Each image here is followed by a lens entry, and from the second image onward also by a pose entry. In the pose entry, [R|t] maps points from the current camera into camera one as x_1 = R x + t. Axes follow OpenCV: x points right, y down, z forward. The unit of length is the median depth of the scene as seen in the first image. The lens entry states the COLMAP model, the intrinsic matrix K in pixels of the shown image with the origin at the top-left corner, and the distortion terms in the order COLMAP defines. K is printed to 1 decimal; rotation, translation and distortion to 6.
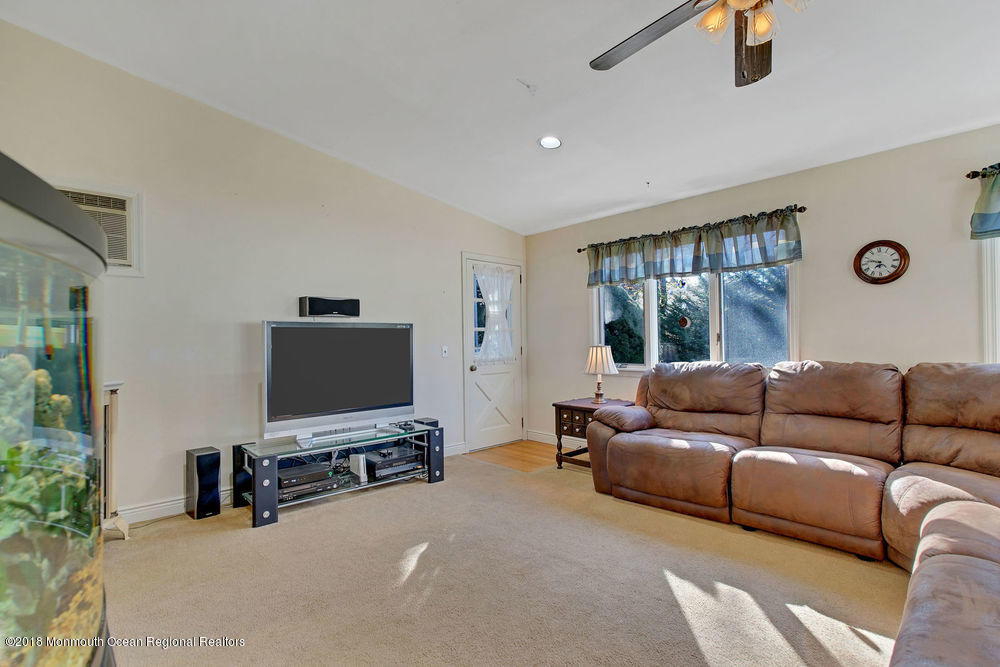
lens RADIAL K [[460.1, 0, 500.0], [0, 460.1, 333.5], [0, 0, 1]] dist [-0.000735, 0.000313]
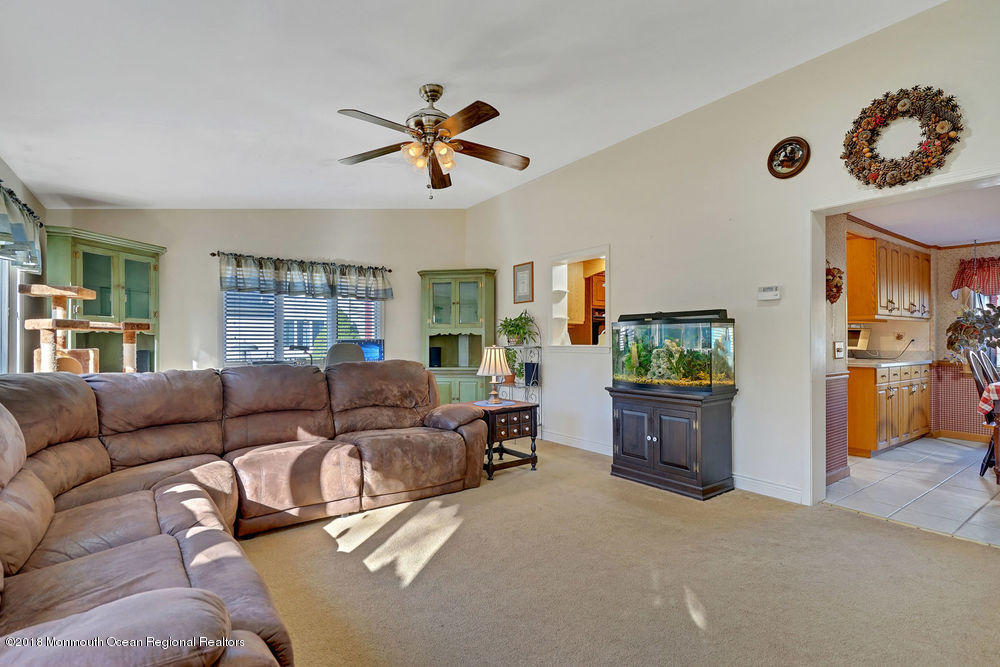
lens RADIAL K [[460.1, 0, 500.0], [0, 460.1, 333.5], [0, 0, 1]] dist [-0.000735, 0.000313]
pose [[-0.995670, 0.011889, 0.092191, 0.057127], [0.010588, 0.999838, -0.014588, -0.009871], [-0.092349, -0.013549, -0.995634, 1.893811]]
